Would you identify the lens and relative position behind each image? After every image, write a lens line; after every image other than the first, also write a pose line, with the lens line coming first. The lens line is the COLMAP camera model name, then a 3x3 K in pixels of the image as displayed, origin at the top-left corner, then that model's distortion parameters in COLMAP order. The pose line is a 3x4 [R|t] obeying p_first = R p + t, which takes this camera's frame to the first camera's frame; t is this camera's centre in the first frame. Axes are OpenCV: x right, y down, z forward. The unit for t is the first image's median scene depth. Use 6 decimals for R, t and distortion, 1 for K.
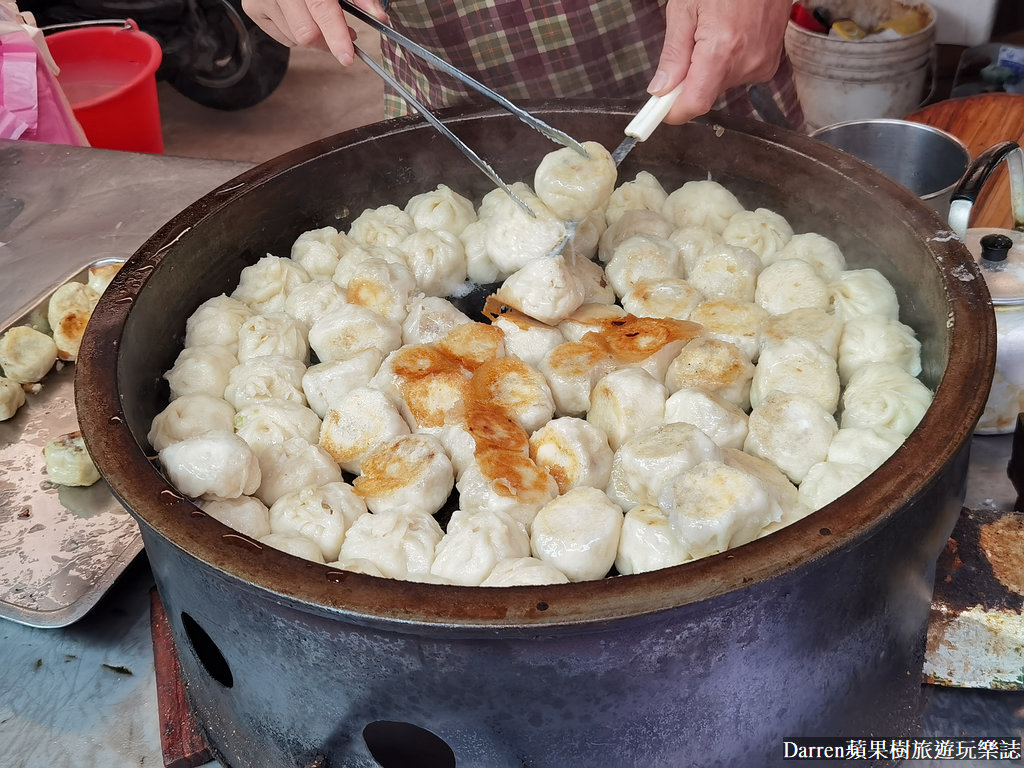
lens RADIAL K [[1266.1, 0, 512.0], [0, 1266.1, 384.0], [0, 0, 1]] dist [-0.009261, 0.081463]
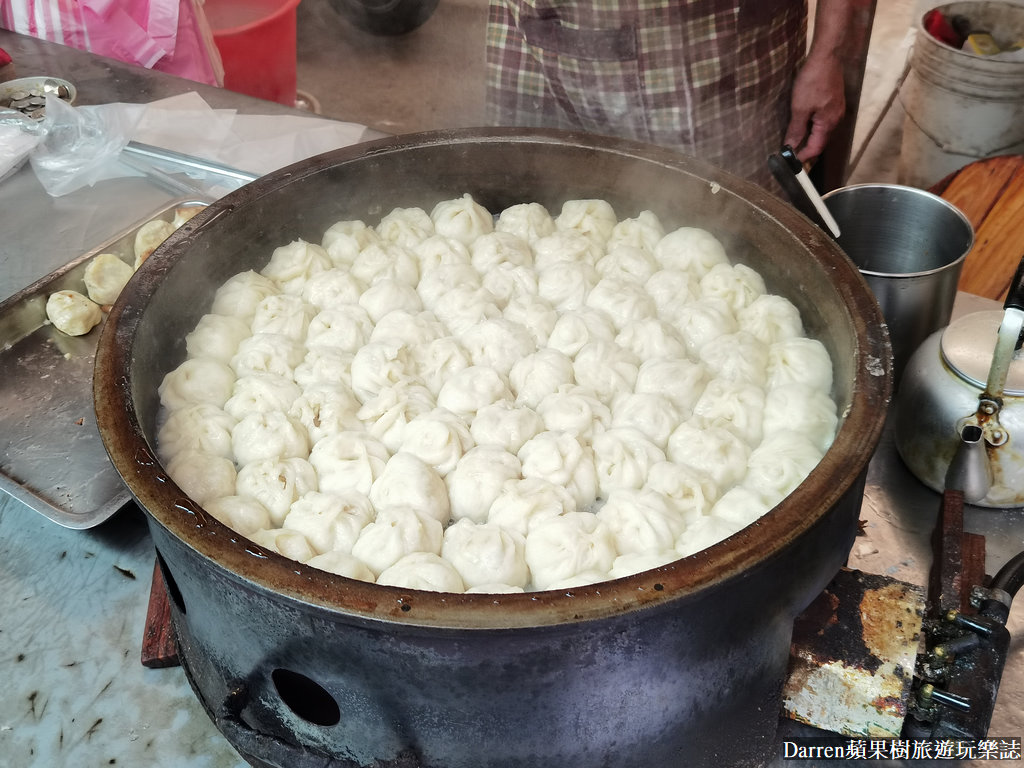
lens RADIAL K [[1245.8, 0, 499.3], [0, 1245.8, 381.8], [0, 0, 1]] dist [-0.009565, 0.078499]
pose [[0.980528, 0.161343, -0.111955, 0.149226], [-0.153878, 0.985430, 0.072447, -0.097866], [0.122012, -0.053809, 0.991069, -0.111916]]
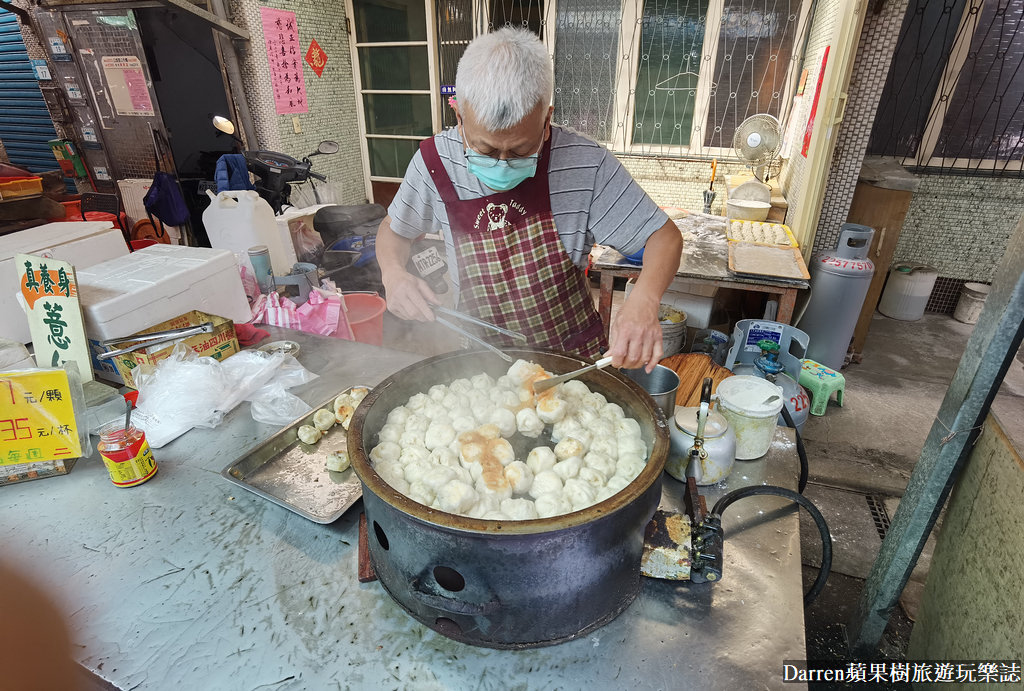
lens RADIAL K [[547.5, 0, 512.0], [0, 547.5, 345.5], [0, 0, 1]] dist [-0.061475, 0.032032]
pose [[0.995727, 0.090016, -0.020633, 0.029359], [-0.092263, 0.979364, -0.179815, -0.009715], [0.004021, 0.180950, 0.983484, -0.221199]]
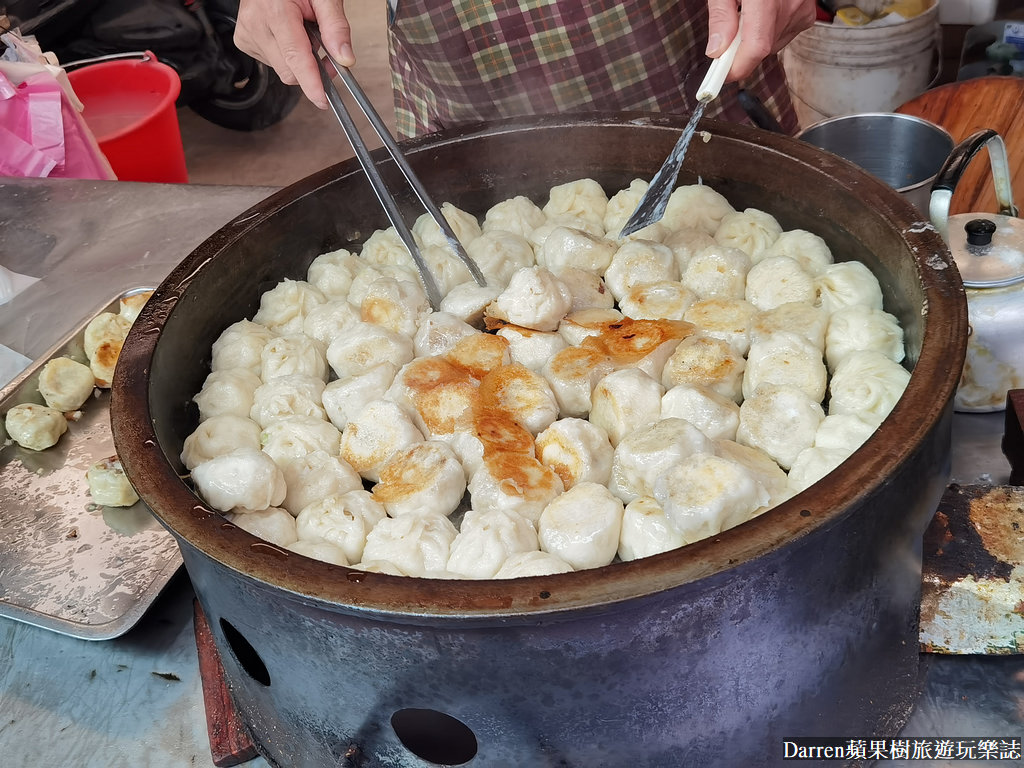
lens RADIAL K [[1266.1, 0, 512.0], [0, 1266.1, 384.0], [0, 0, 1]] dist [-0.009261, 0.081463]
pose [[0.998105, -0.053962, -0.029565, 0.026814], [0.053992, 0.998541, 0.000212, -0.005076], [0.029510, -0.001808, 0.999563, -0.062608]]
